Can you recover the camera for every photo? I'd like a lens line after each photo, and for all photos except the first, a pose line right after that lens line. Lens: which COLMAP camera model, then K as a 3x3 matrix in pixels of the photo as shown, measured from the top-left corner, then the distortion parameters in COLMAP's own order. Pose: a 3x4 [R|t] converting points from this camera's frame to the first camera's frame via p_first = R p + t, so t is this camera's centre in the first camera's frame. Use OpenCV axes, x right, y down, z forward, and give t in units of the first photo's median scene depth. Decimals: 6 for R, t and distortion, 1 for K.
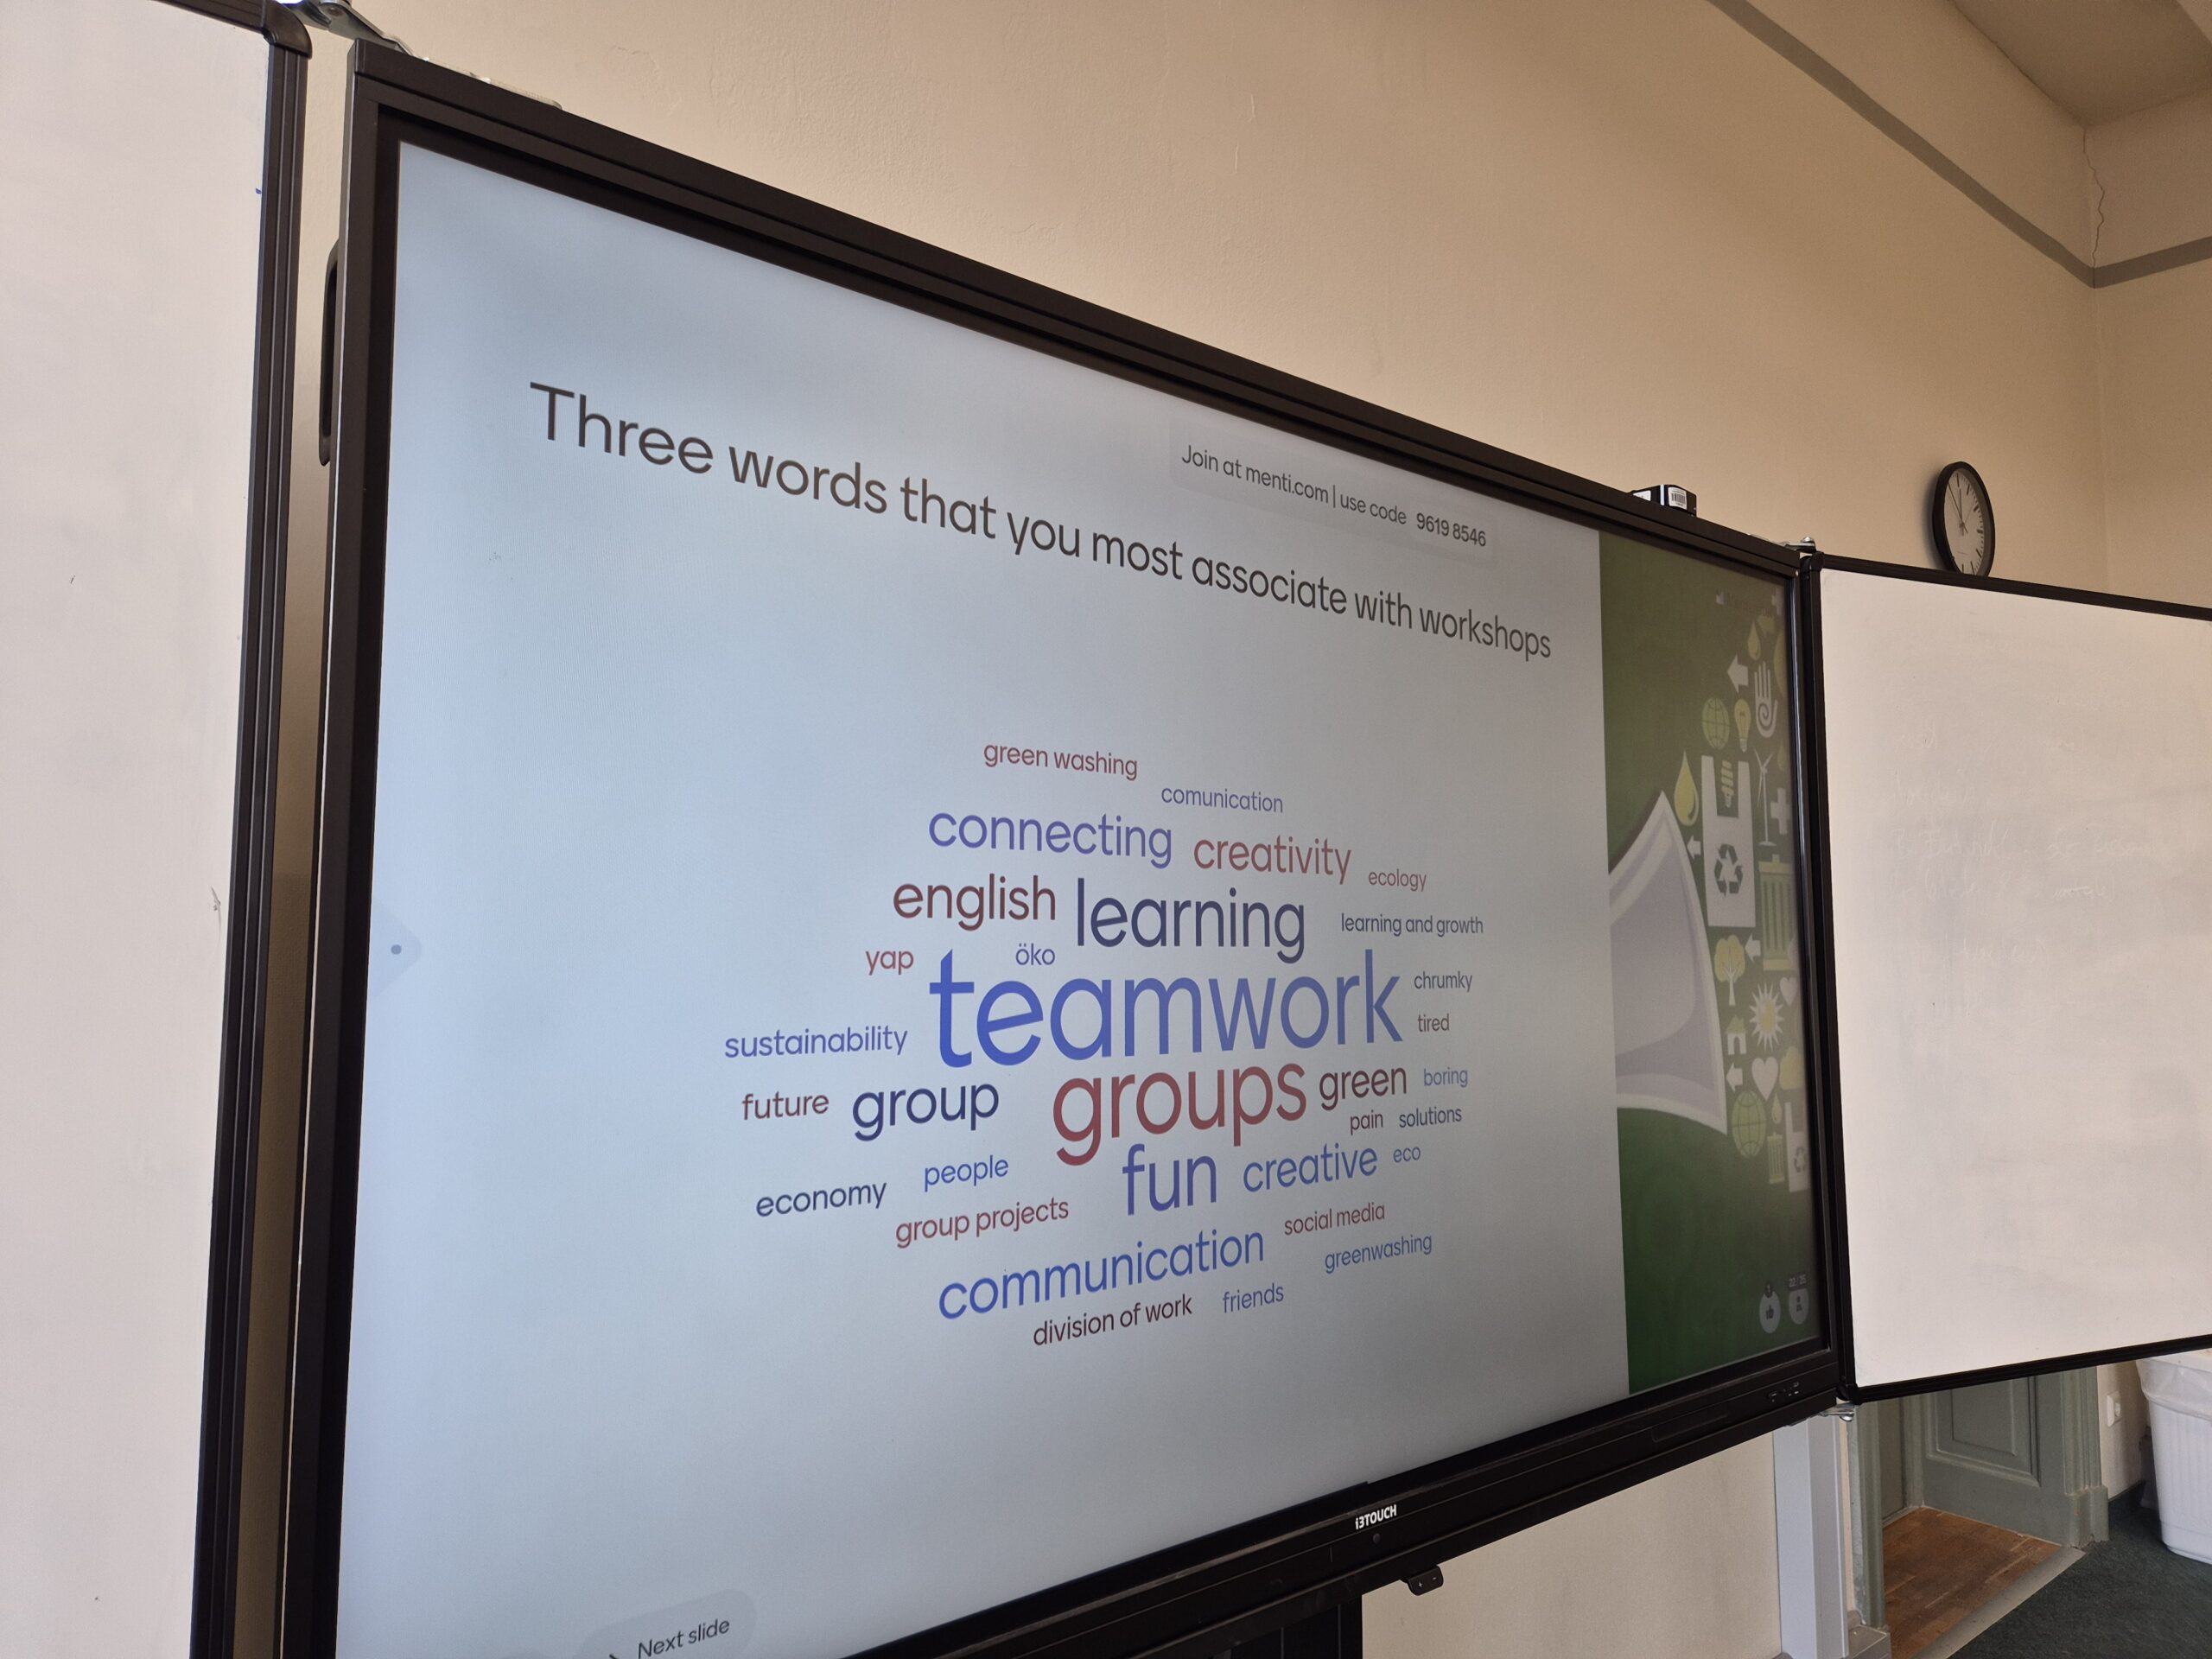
lens RADIAL K [[1476.8, 0, 1107.3], [0, 1476.8, 830.7], [0, 0, 1]] dist [0.077457, -0.060694]
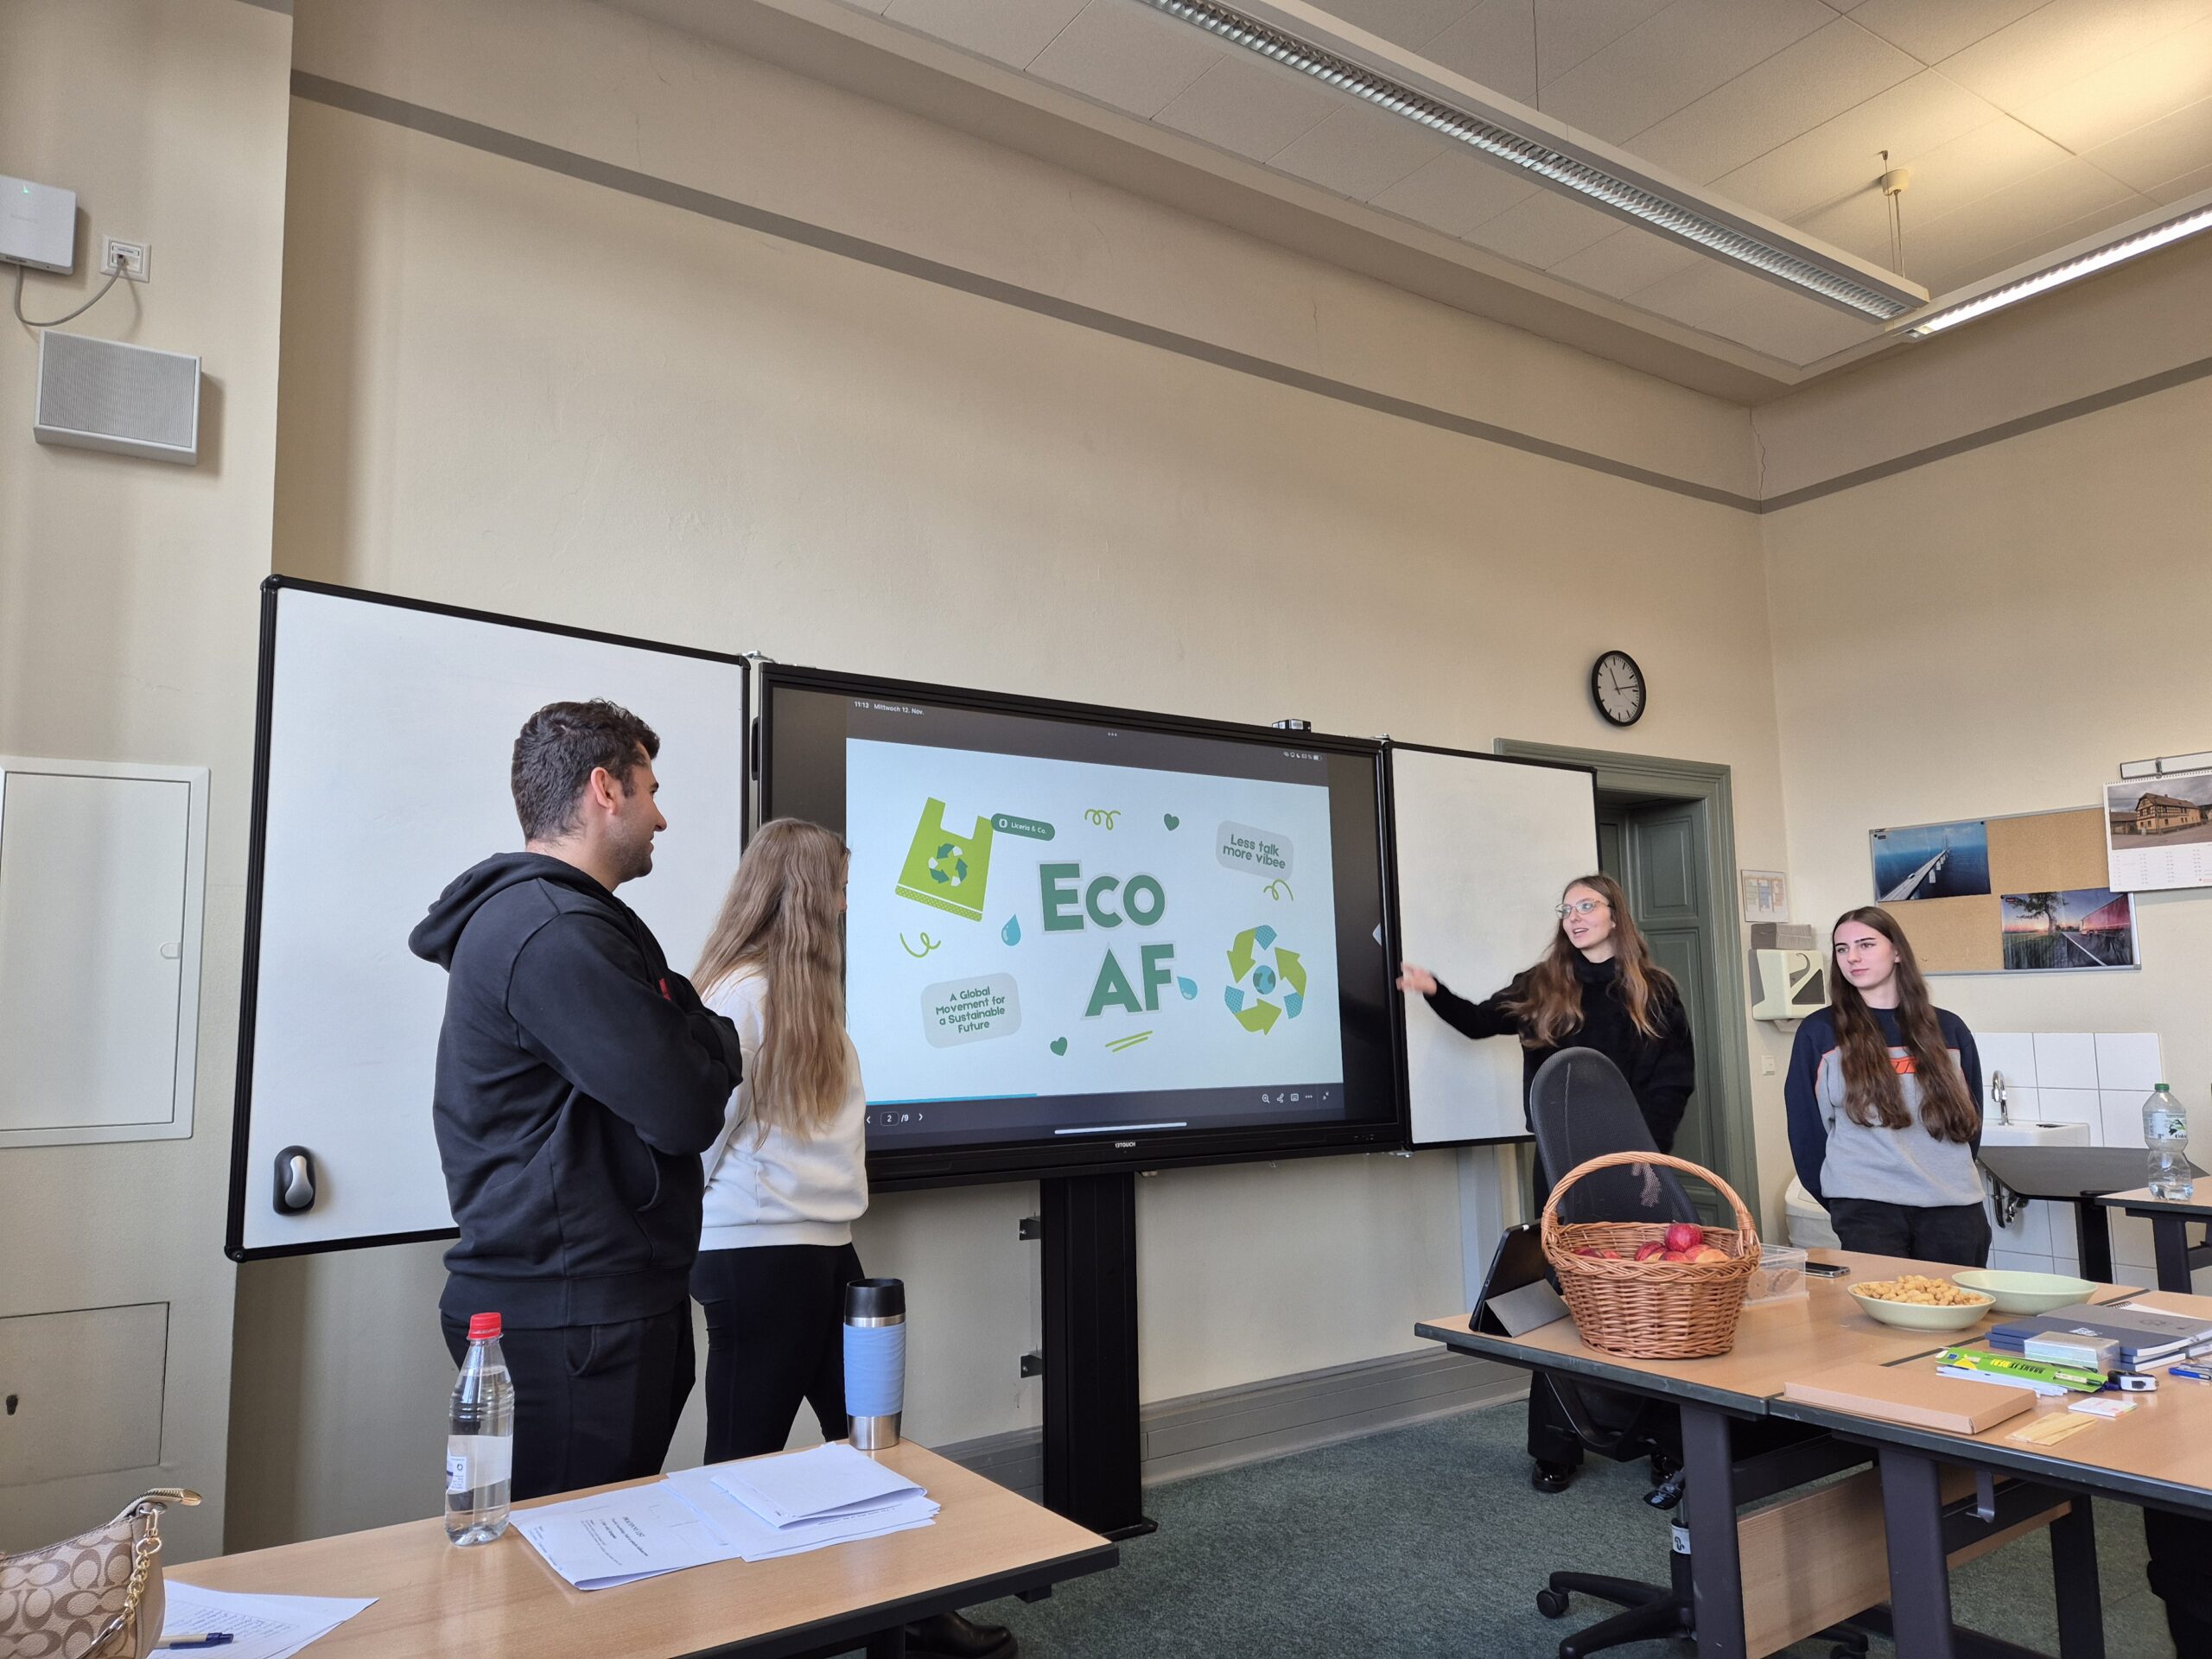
lens RADIAL K [[1476.8, 0, 1112.0], [0, 1476.8, 848.8], [0, 0, 1]] dist [0.077457, -0.060694]
pose [[0.994872, -0.034076, -0.095224, 0.280914], [0.029932, 0.998556, -0.044608, 0.041436], [0.096606, 0.041529, 0.994456, -1.048309]]
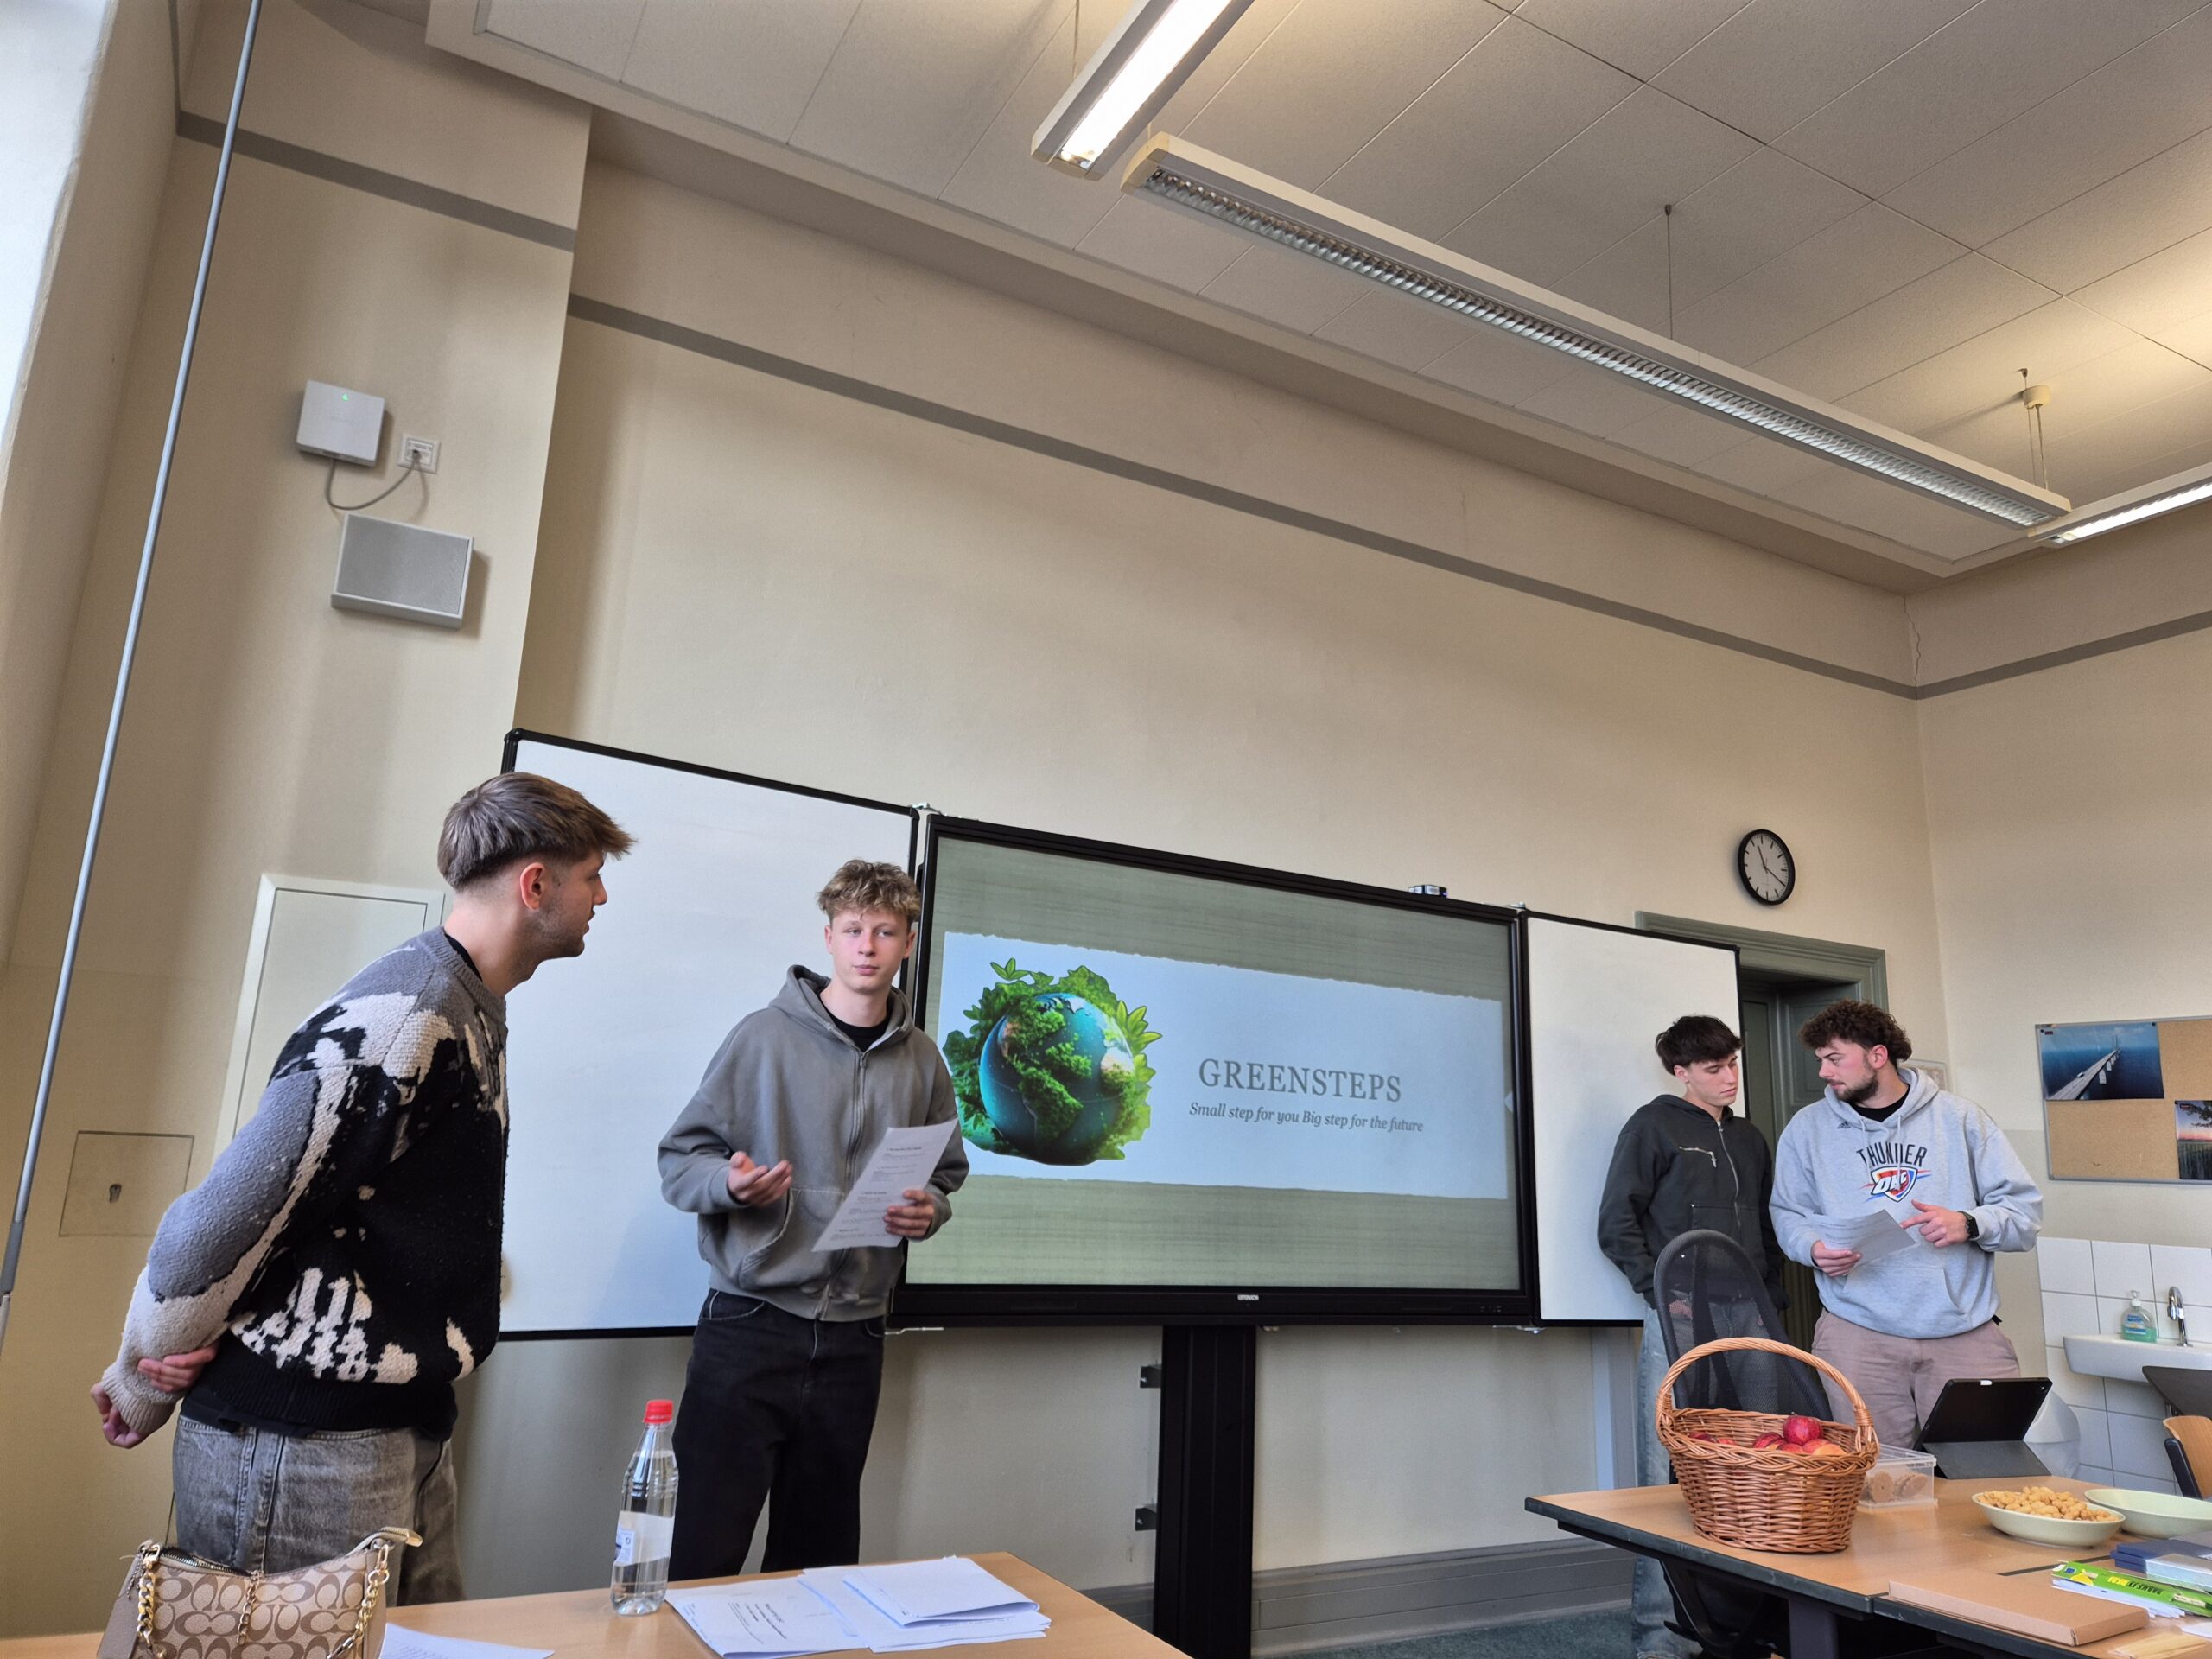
lens RADIAL K [[1476.8, 0, 1124.5], [0, 1476.8, 827.3], [0, 0, 1]] dist [0.077457, -0.060694]
pose [[0.983137, -0.003642, -0.182834, 0.299671], [-0.025264, 0.987509, -0.155523, 0.037588], [0.181116, 0.157520, 0.970765, -1.136470]]
